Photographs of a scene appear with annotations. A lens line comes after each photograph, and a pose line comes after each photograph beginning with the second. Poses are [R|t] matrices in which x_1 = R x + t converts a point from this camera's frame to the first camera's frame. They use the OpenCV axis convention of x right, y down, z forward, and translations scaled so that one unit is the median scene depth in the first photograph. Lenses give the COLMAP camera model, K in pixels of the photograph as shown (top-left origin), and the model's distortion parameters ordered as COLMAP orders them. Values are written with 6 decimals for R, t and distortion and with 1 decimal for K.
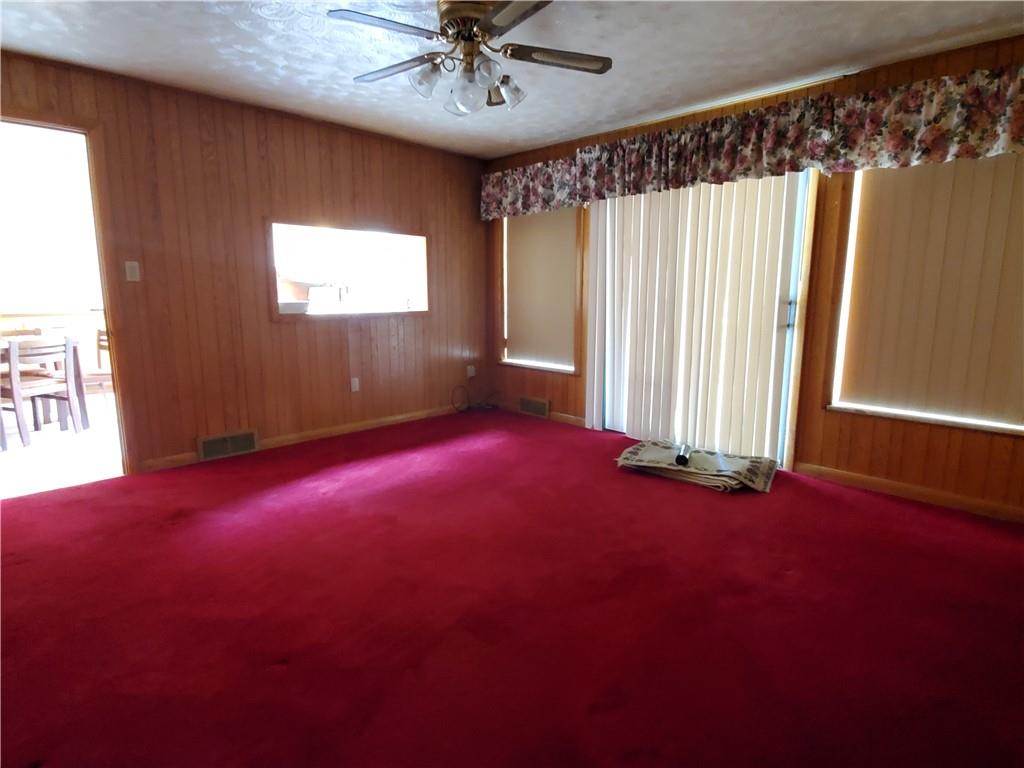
lens RADIAL K [[518.1, 0, 513.0], [0, 518.1, 371.2], [0, 0, 1]] dist [0.000630, 0.000169]
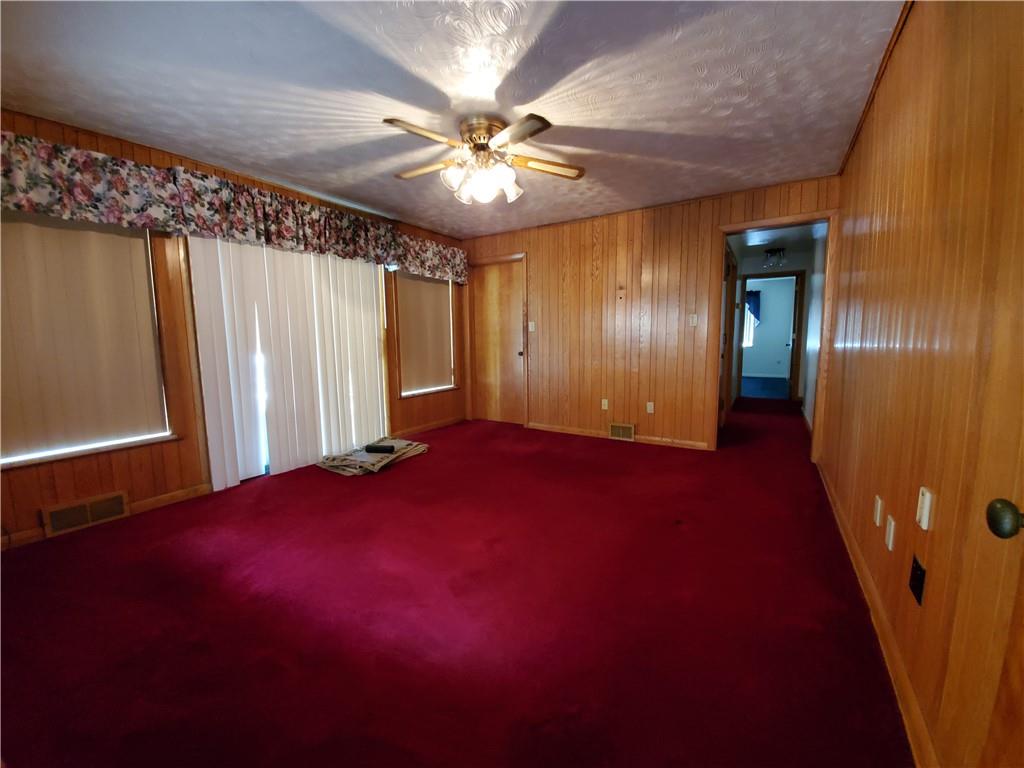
lens RADIAL K [[404.4, 0, 525.6], [0, 404.4, 379.9], [0, 0, 1]] dist [0.017677, -0.018432]
pose [[-0.215338, -0.111700, 0.970130, -0.732085], [0.156778, 0.976596, 0.147244, -0.111531], [-0.963873, 0.183802, -0.192786, 0.716964]]
